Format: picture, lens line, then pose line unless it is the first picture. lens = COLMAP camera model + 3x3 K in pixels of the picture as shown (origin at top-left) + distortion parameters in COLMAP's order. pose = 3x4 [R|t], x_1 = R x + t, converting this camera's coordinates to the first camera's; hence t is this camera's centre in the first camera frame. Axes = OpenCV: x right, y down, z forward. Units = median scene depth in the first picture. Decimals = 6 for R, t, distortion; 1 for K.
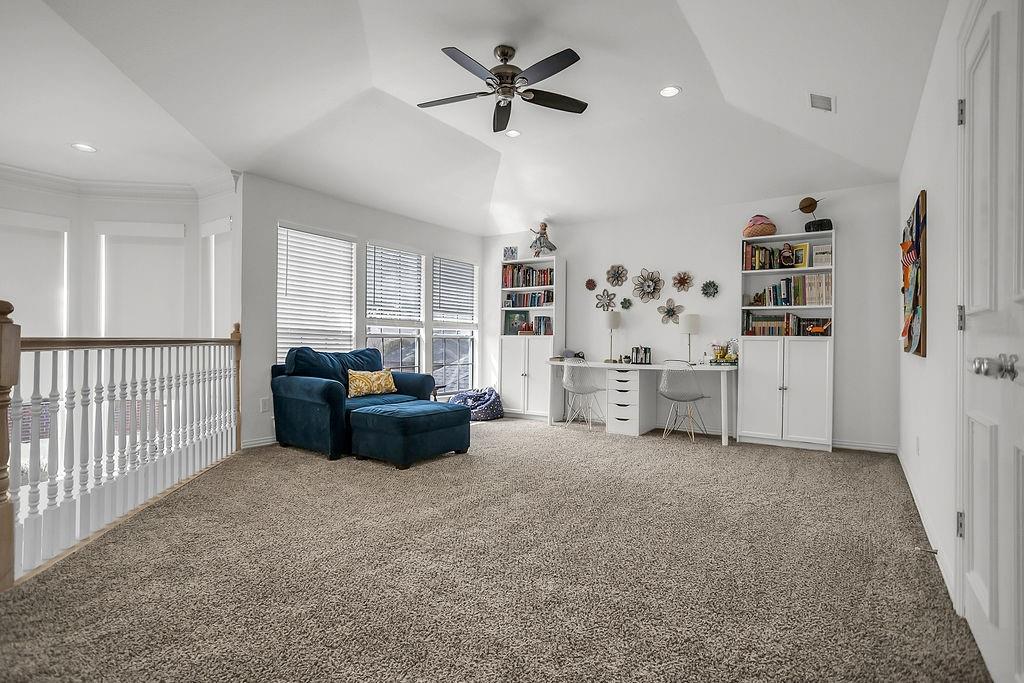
lens RADIAL K [[500.5, 0, 513.1], [0, 500.5, 336.3], [0, 0, 1]] dist [-0.058324, 0.031484]
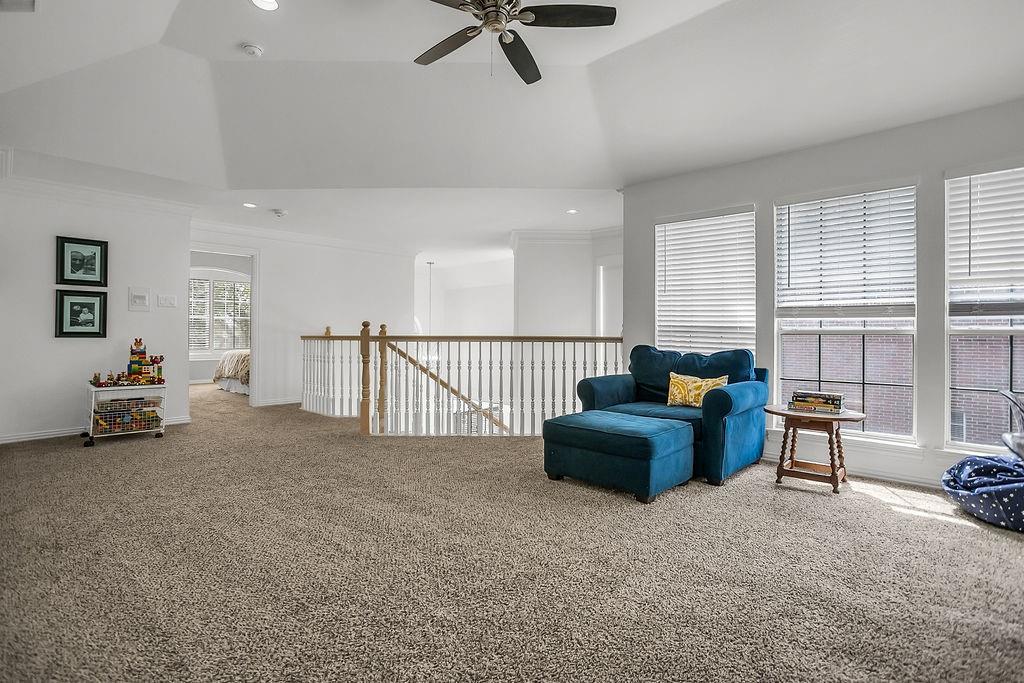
lens RADIAL K [[500.5, 0, 513.1], [0, 500.5, 336.3], [0, 0, 1]] dist [-0.058324, 0.031484]
pose [[-0.162636, 0.004455, -0.986676, 0.565801], [0.004248, 0.999984, 0.003814, -0.000377], [0.986677, -0.003571, -0.162652, 0.875121]]
